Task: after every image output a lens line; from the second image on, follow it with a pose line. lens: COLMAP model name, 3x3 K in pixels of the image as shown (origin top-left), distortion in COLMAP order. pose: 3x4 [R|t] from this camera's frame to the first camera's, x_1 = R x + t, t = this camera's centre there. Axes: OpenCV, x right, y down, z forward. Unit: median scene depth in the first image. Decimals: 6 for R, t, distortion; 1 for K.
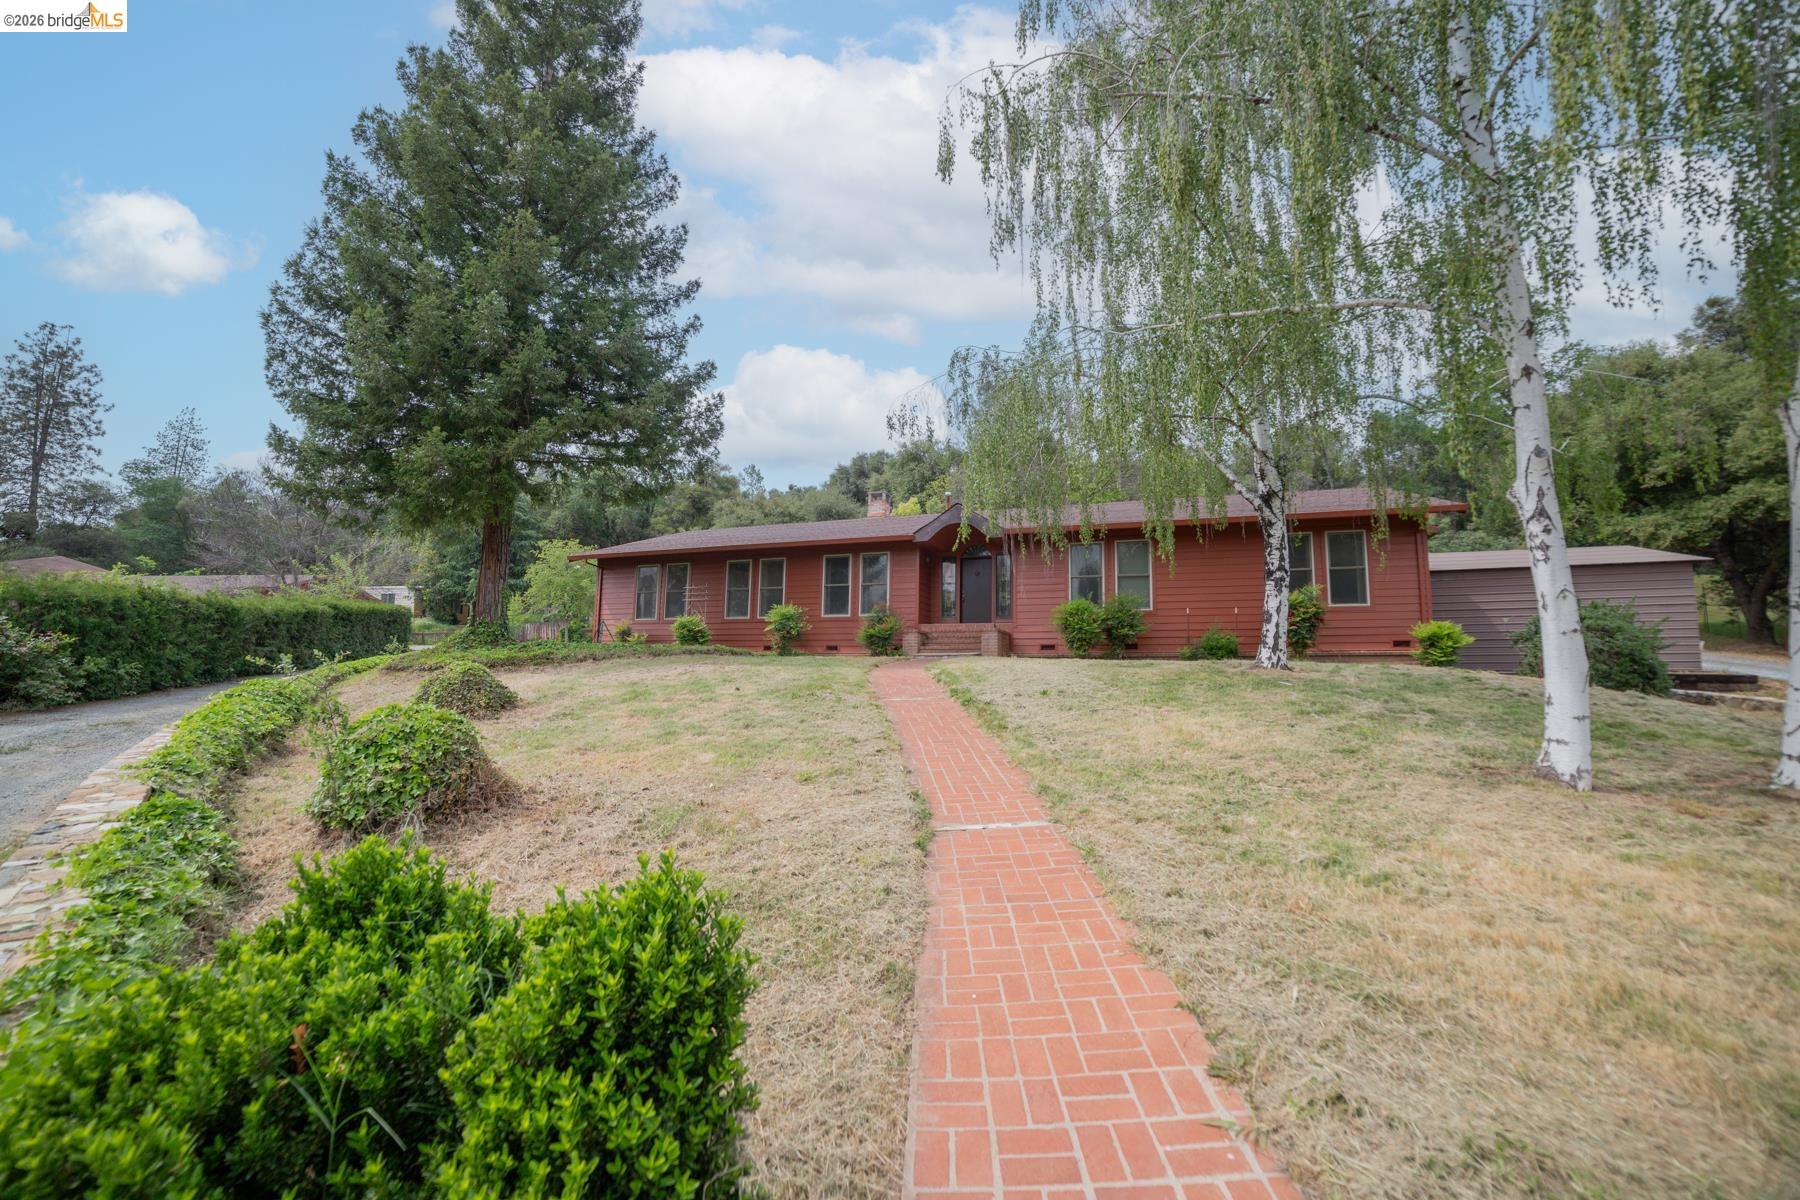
lens RADIAL K [[730.5, 0, 907.8], [0, 730.5, 599.1], [0, 0, 1]] dist [-0.112856, 0.040944]
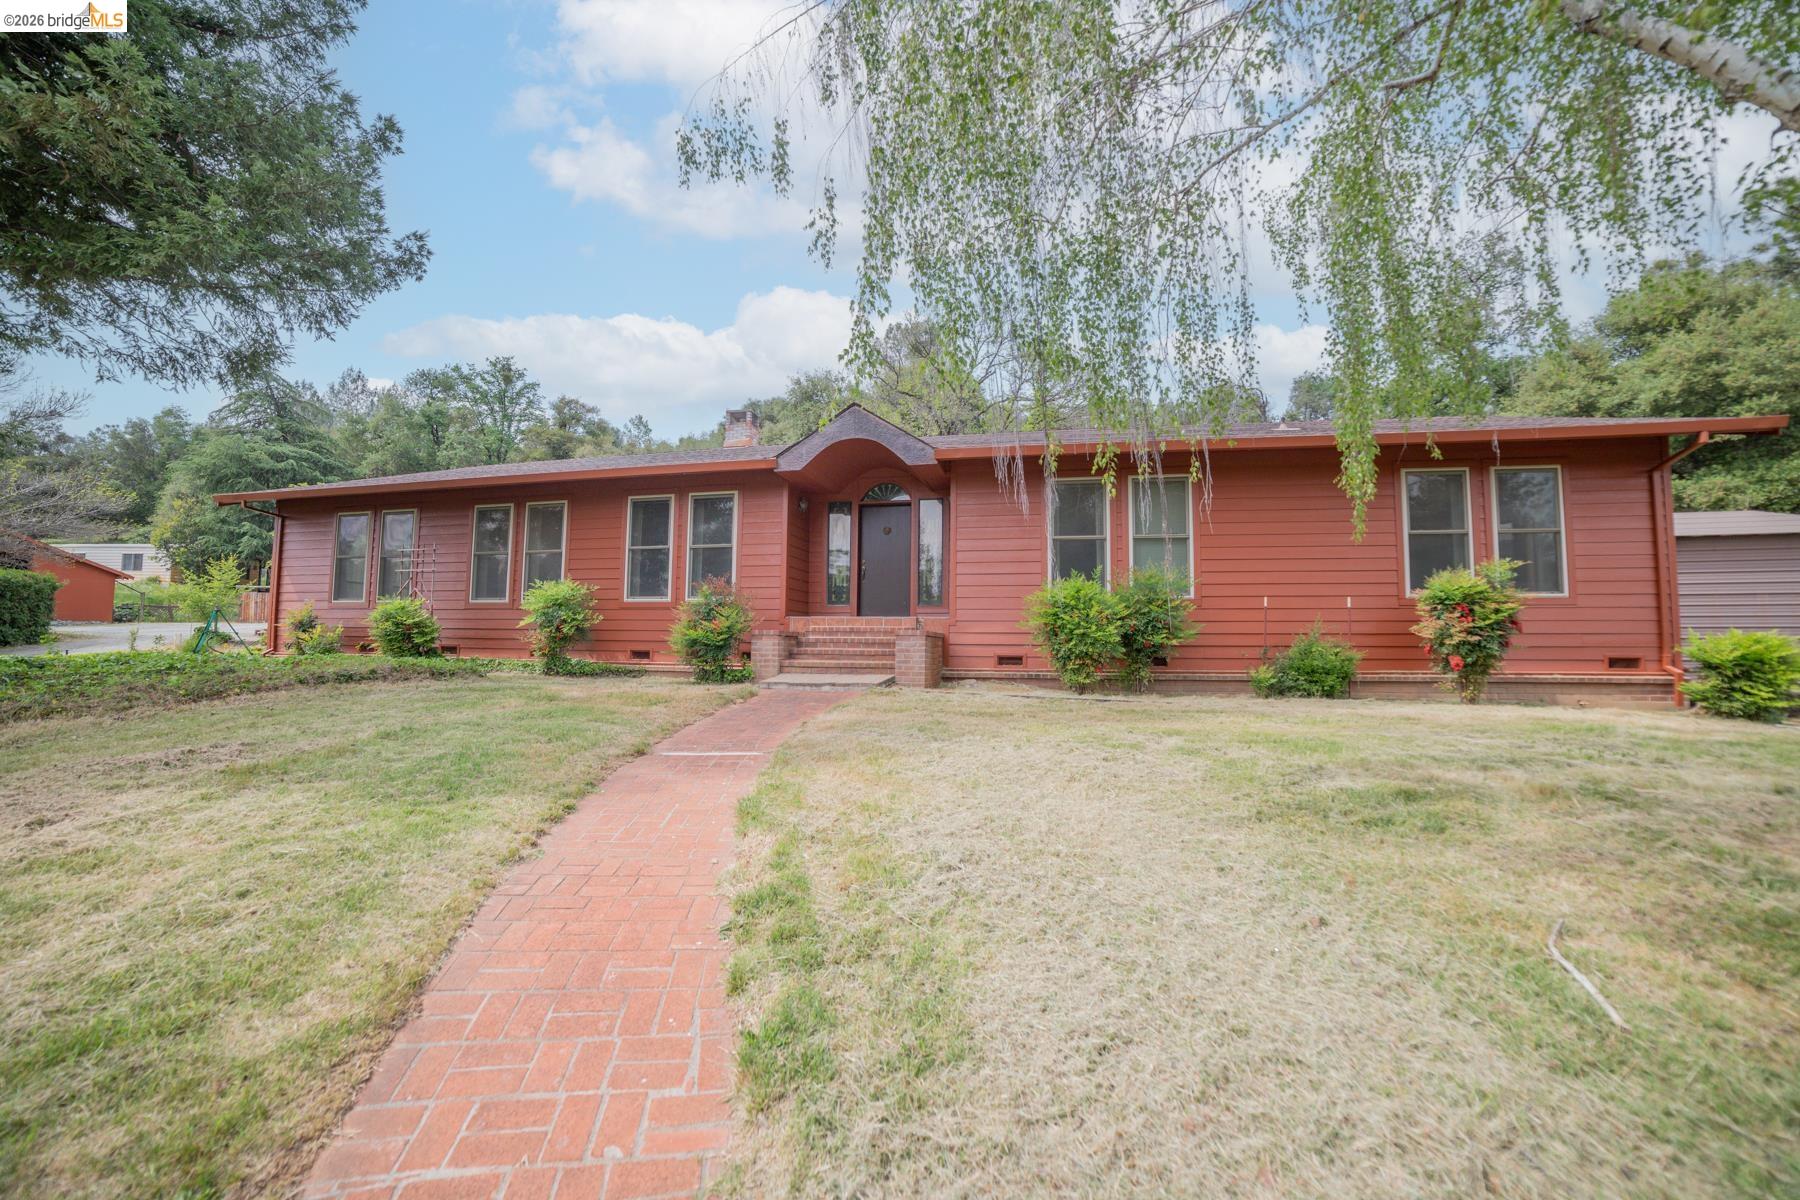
lens RADIAL K [[730.5, 0, 907.8], [0, 730.5, 599.1], [0, 0, 1]] dist [-0.112856, 0.040944]
pose [[0.990995, 0.003408, 0.133856, 0.033163], [-0.010174, 0.998703, 0.049896, -0.008820], [-0.133513, -0.050809, 0.989744, 0.410168]]
